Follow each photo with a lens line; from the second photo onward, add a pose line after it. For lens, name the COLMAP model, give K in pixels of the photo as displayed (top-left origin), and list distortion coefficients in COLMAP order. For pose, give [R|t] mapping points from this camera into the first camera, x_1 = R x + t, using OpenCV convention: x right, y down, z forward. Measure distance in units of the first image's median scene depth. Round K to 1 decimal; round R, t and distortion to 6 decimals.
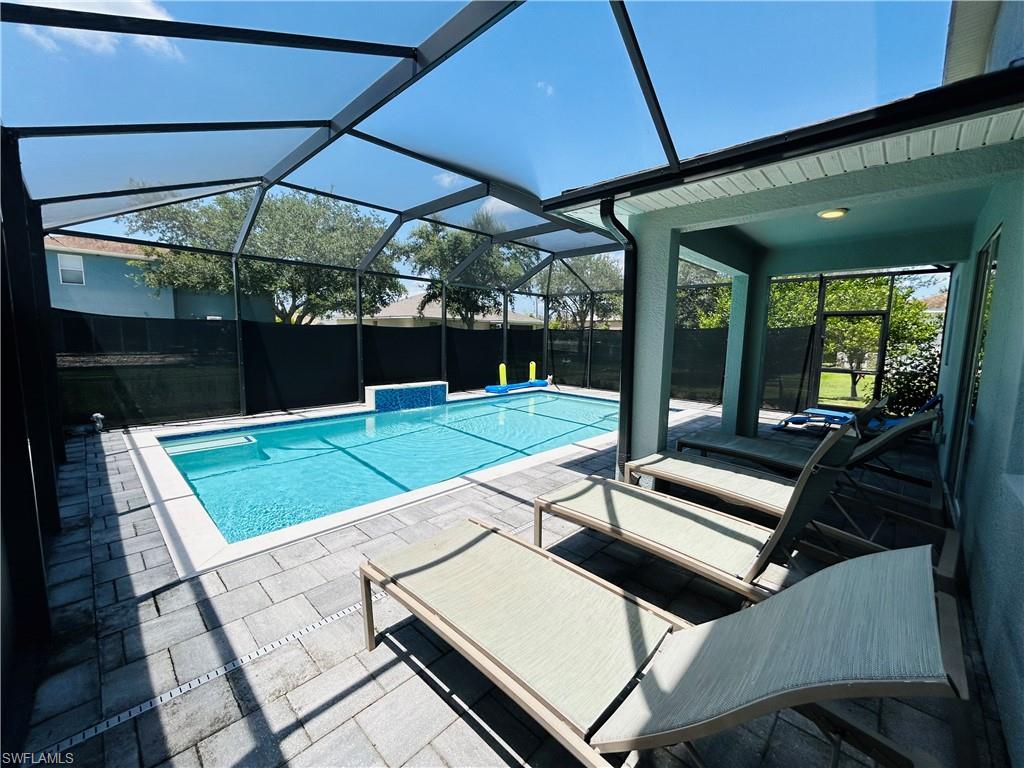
lens RADIAL K [[414.1, 0, 512.0], [0, 414.1, 384.0], [0, 0, 1]] dist [-0.001149, -0.000074]
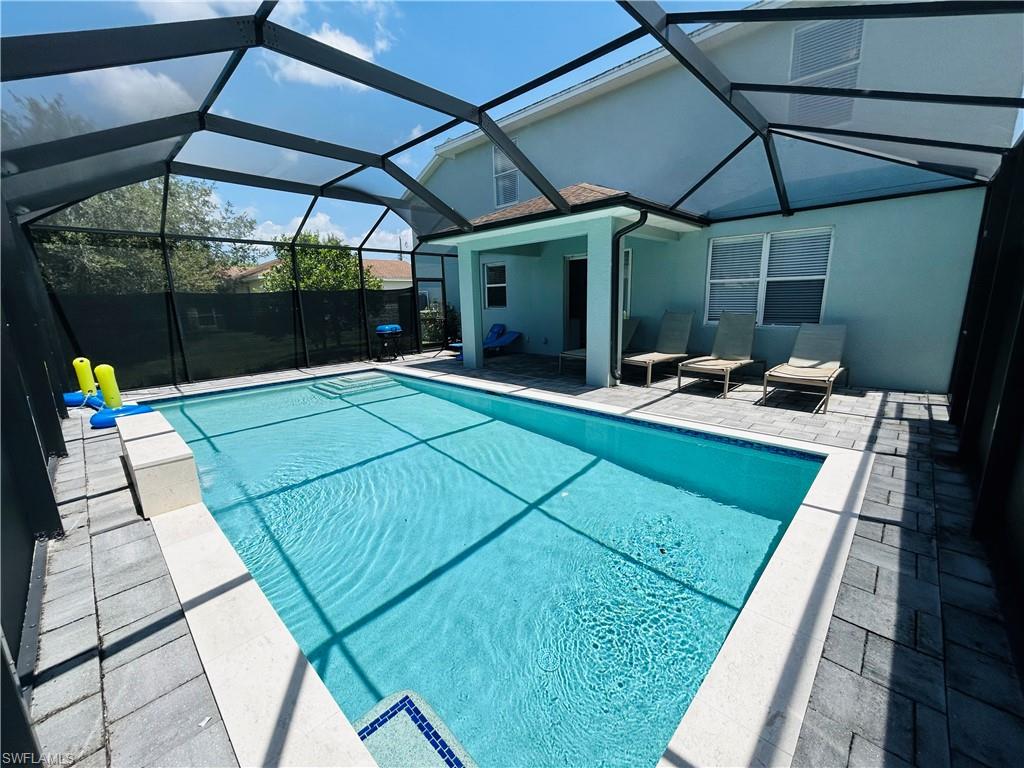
lens RADIAL K [[414.1, 0, 512.0], [0, 414.1, 384.0], [0, 0, 1]] dist [-0.001149, -0.000074]
pose [[0.001367, -0.221753, 0.975102, -1.796961], [0.139119, 0.965663, 0.219412, -0.235699], [-0.990275, 0.135355, 0.032170, 1.806966]]
